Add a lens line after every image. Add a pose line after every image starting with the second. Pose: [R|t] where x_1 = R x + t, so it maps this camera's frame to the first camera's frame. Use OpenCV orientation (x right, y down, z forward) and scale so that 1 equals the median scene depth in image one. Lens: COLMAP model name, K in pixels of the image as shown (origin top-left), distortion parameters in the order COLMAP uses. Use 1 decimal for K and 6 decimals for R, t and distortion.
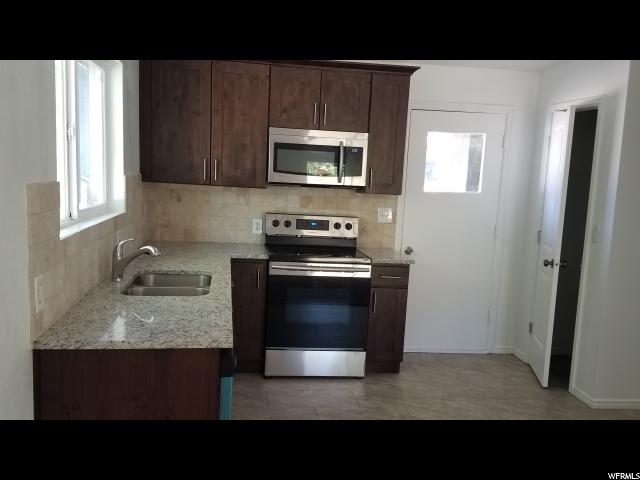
lens RADIAL K [[574.7, 0, 311.0], [0, 574.7, 259.5], [0, 0, 1]] dist [0.154057, -0.291483]
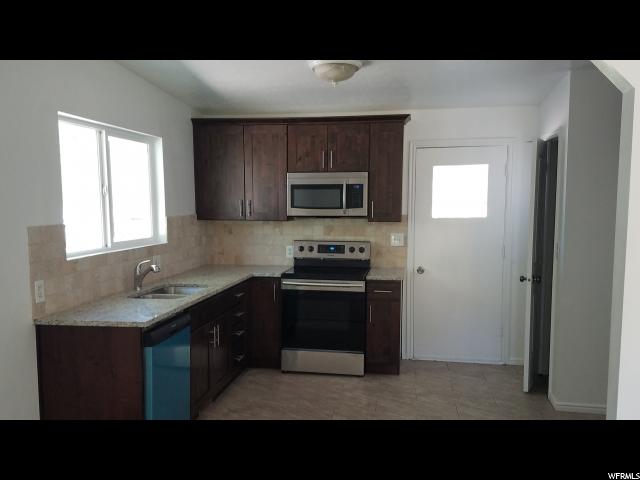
lens RADIAL K [[564.3, 0, 314.6], [0, 564.3, 265.0], [0, 0, 1]] dist [0.095005, -0.030337]
pose [[0.955290, -0.016494, -0.295209, 0.337906], [0.004094, 0.999085, -0.042571, 0.024401], [0.295642, 0.039459, 0.954484, -0.148217]]
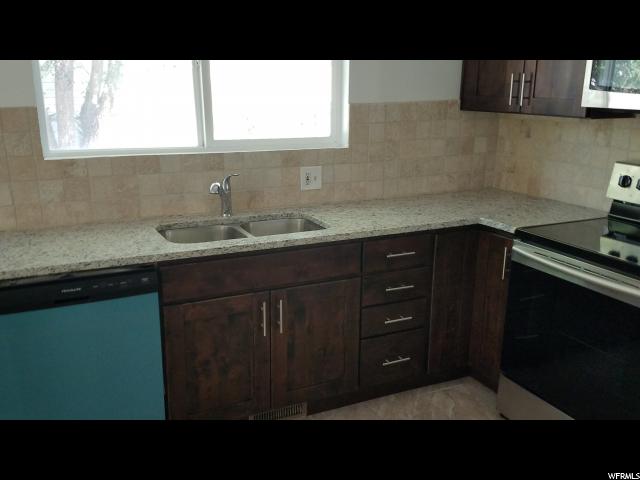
lens RADIAL K [[602.9, 0, 324.6], [0, 602.9, 254.6], [0, 0, 1]] dist [0.104559, 0.000000]
pose [[0.312400, 0.216990, -0.924836, 0.443219], [-0.126818, 0.974374, 0.185775, -0.071952], [0.941447, 0.059249, 0.331913, 0.553358]]
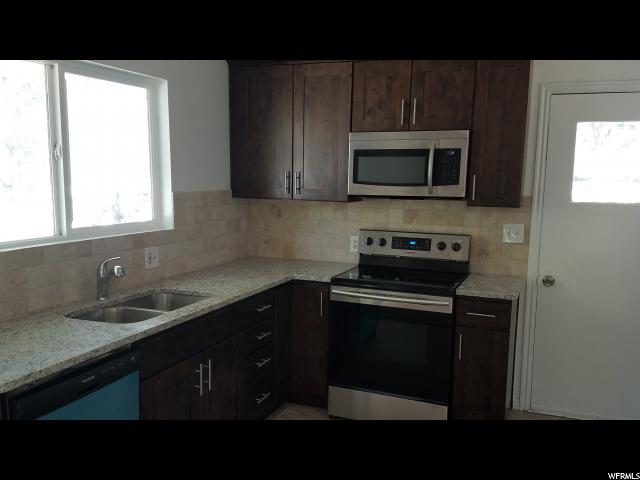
lens RADIAL K [[574.7, 0, 316.1], [0, 574.7, 262.3], [0, 0, 1]] dist [0.154057, -0.291483]
pose [[0.871234, 0.038012, -0.489394, 0.313239], [-0.044492, 0.999008, -0.001611, -0.027391], [0.488848, 0.023177, 0.872061, 0.208148]]
